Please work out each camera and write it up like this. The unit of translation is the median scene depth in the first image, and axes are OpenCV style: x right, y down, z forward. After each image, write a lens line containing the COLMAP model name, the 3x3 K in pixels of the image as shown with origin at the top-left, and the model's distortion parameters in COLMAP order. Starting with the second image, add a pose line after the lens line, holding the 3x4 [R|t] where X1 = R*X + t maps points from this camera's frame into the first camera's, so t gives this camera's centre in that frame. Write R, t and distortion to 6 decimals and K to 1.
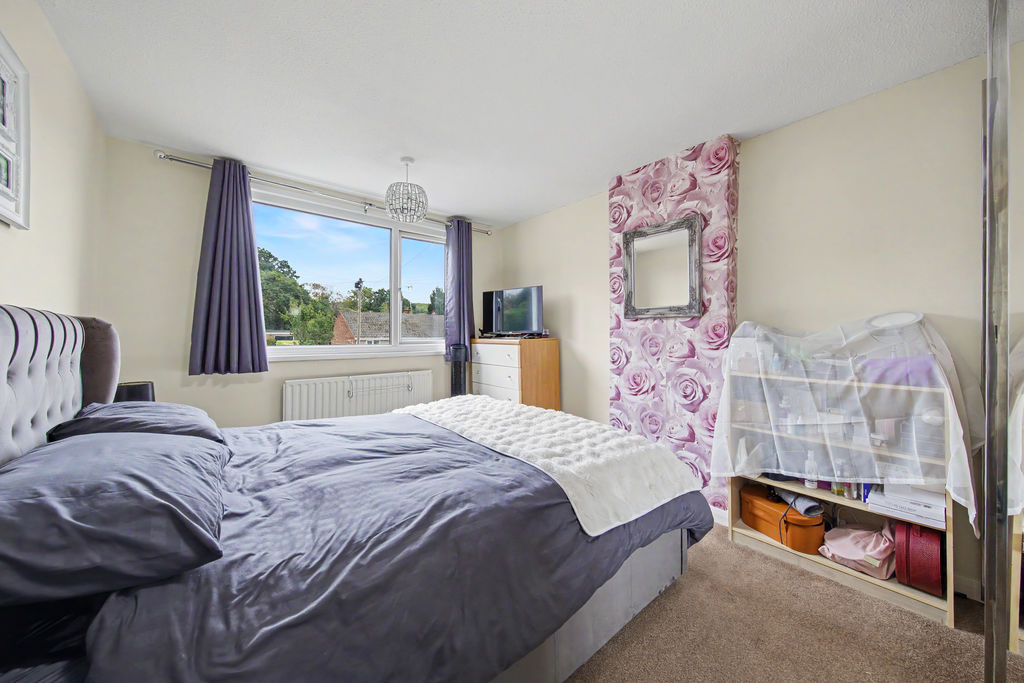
lens RADIAL K [[365.4, 0, 513.1], [0, 365.4, 328.0], [0, 0, 1]] dist [-0.000043, -0.000014]
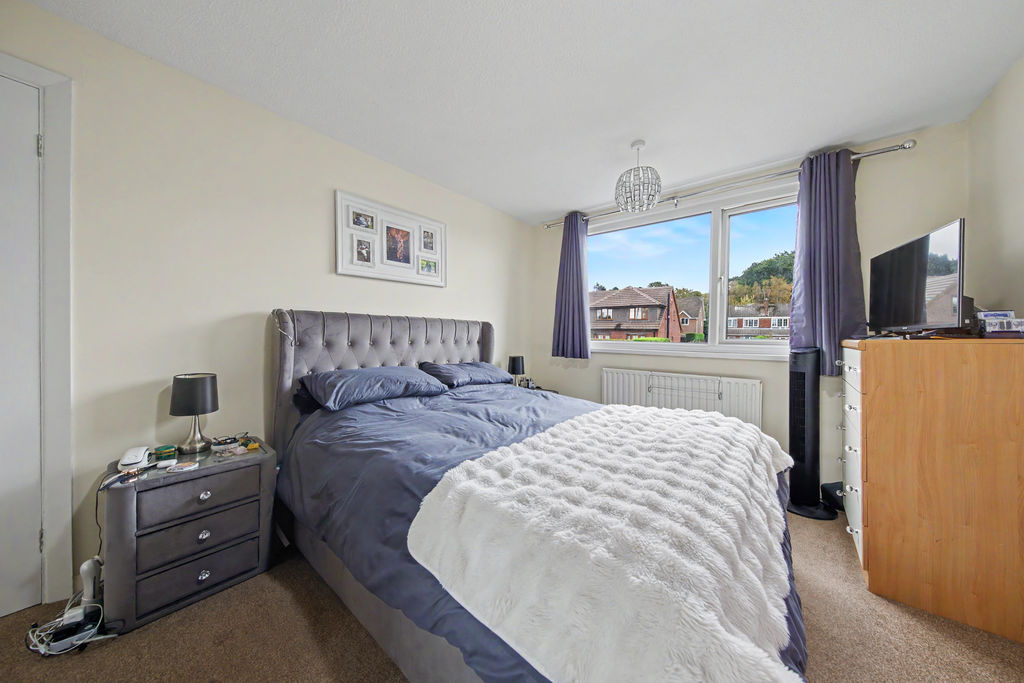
lens RADIAL K [[331.1, 0, 514.4], [0, 331.1, 333.9], [0, 0, 1]] dist [0.000807, 0.000015]
pose [[0.170549, 0.000410, -0.985349, 0.519783], [0.002650, 0.999996, 0.000875, 0.026951], [0.985346, -0.002760, 0.170547, 0.558703]]
